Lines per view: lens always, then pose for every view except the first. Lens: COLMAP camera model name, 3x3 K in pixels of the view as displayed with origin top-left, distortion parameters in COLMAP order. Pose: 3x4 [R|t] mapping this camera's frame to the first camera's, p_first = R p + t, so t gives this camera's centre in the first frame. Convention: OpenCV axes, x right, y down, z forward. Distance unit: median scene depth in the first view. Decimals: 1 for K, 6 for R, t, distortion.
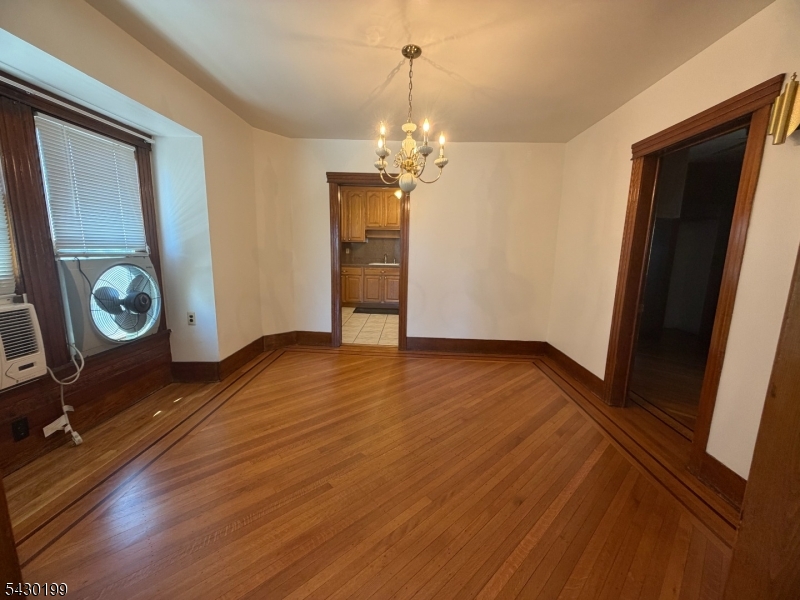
lens RADIAL K [[320.8, 0, 397.4], [0, 320.8, 300.2], [0, 0, 1]] dist [0.002605, 0.000105]
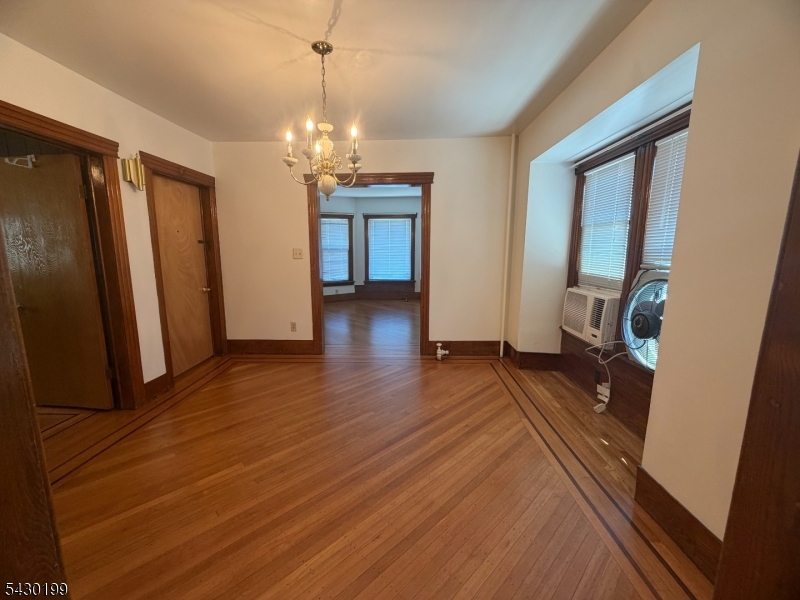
lens RADIAL K [[317.9, 0, 397.2], [0, 317.9, 297.7], [0, 0, 1]] dist [-0.000035, 0.000026]
pose [[-0.999751, -0.020440, -0.008924, -0.092251], [-0.022188, 0.952187, 0.304710, -0.181422], [0.002269, 0.304832, -0.952403, 1.068842]]
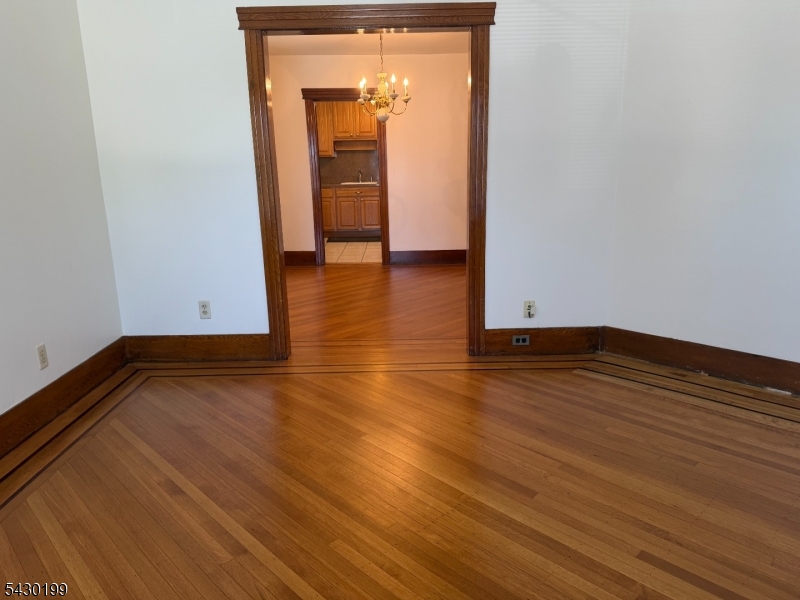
lens RADIAL K [[560.6, 0, 398.2], [0, 560.6, 299.8], [0, 0, 1]] dist [0.073286, -0.108998]
pose [[0.997810, -0.054192, 0.037919, -0.019983], [0.050989, 0.995420, 0.080866, 0.122932], [-0.042127, -0.078756, 0.996003, -0.772096]]
